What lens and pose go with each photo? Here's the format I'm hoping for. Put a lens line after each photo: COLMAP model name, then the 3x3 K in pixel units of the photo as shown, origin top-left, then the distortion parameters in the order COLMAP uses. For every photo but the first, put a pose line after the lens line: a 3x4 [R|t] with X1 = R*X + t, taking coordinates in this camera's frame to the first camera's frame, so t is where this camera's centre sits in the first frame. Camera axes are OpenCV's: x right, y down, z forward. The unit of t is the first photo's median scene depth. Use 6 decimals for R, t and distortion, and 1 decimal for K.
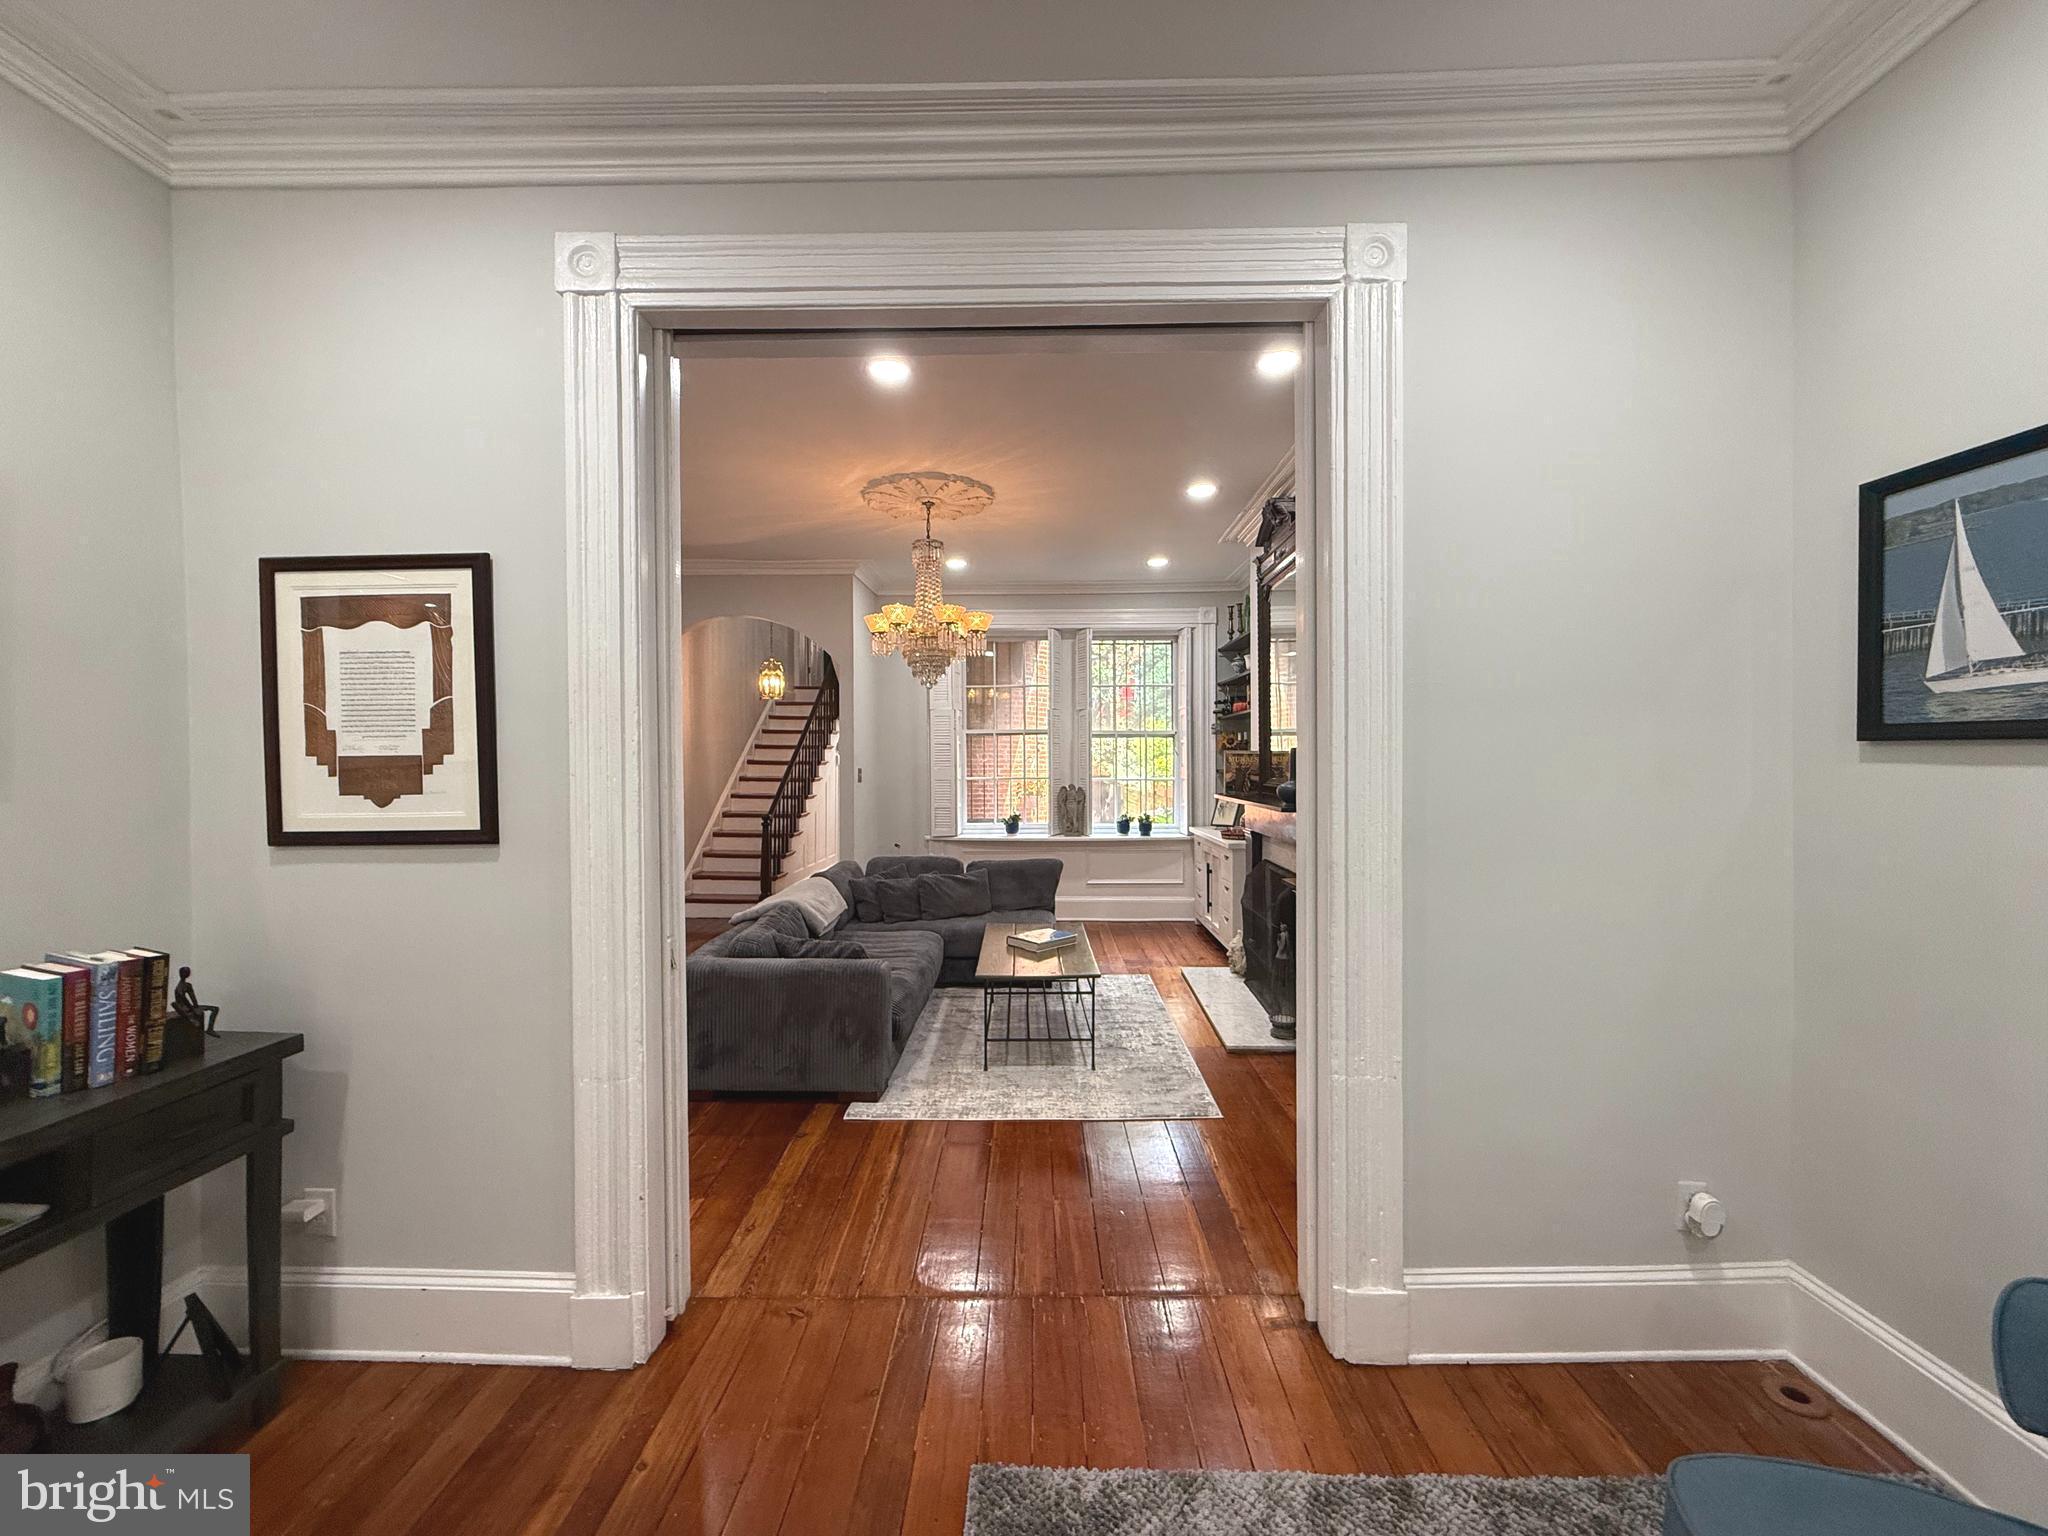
lens RADIAL K [[824.5, 0, 1022.3], [0, 824.5, 769.5], [0, 0, 1]] dist [-0.001085, -0.000008]
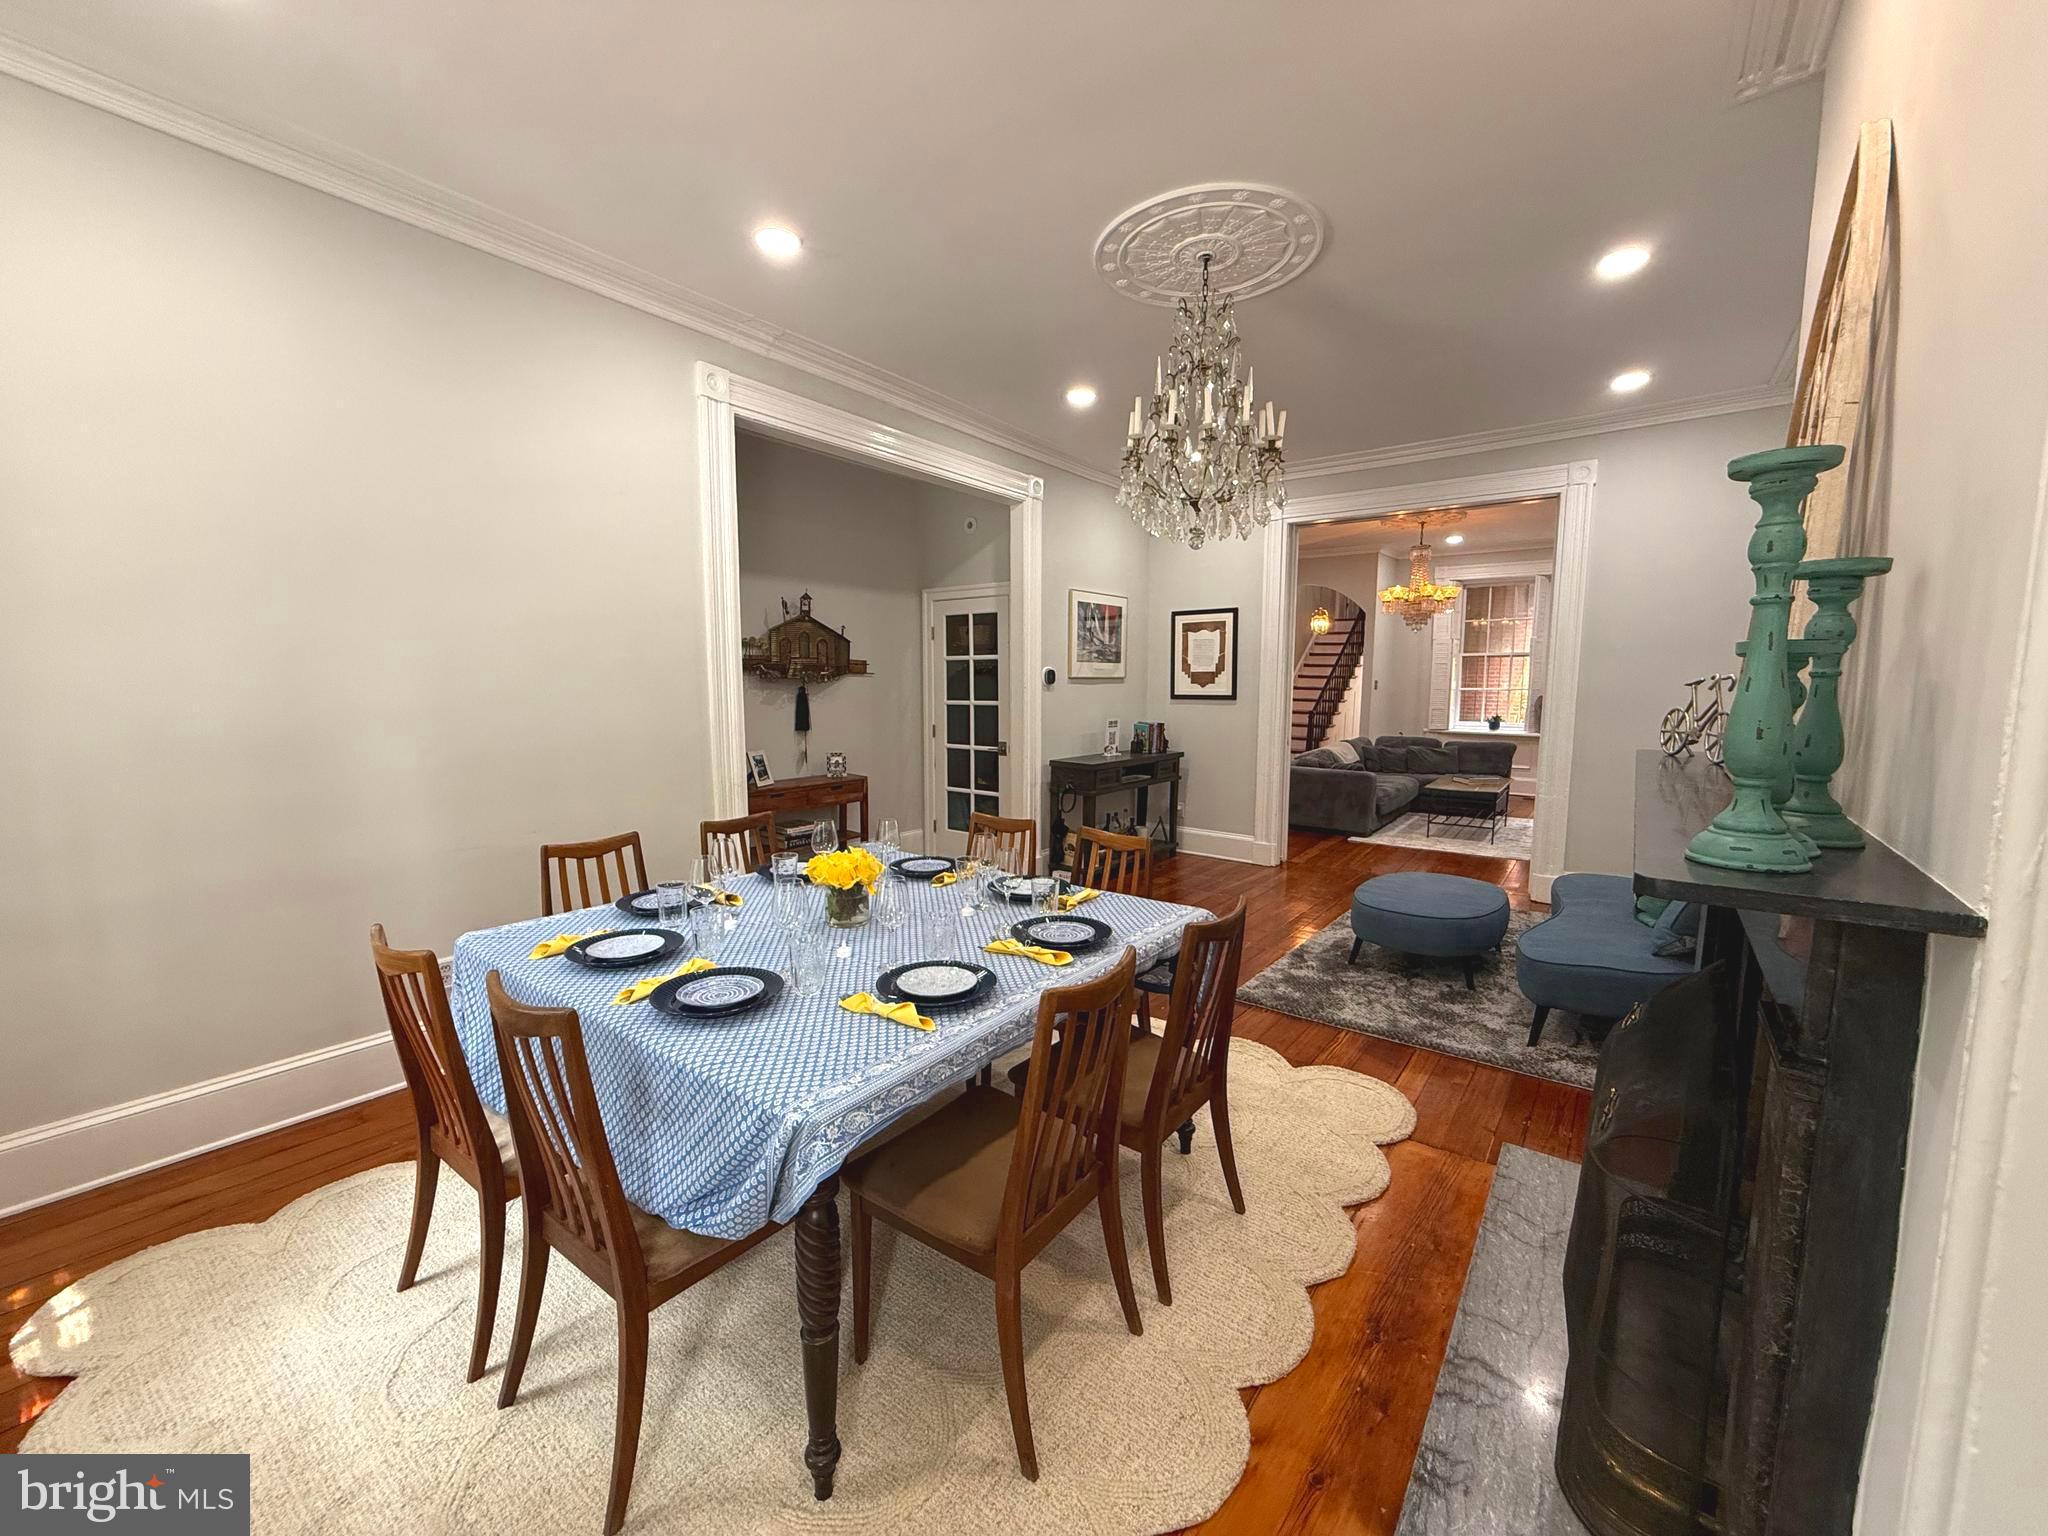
lens RADIAL K [[824.5, 0, 1018.8], [0, 824.5, 772.6], [0, 0, 1]] dist [-0.001085, -0.000008]
pose [[0.808450, 0.074270, -0.583860, 0.326144], [-0.012558, 0.993957, 0.109048, 0.019681], [0.588431, -0.080828, 0.804497, -1.203889]]
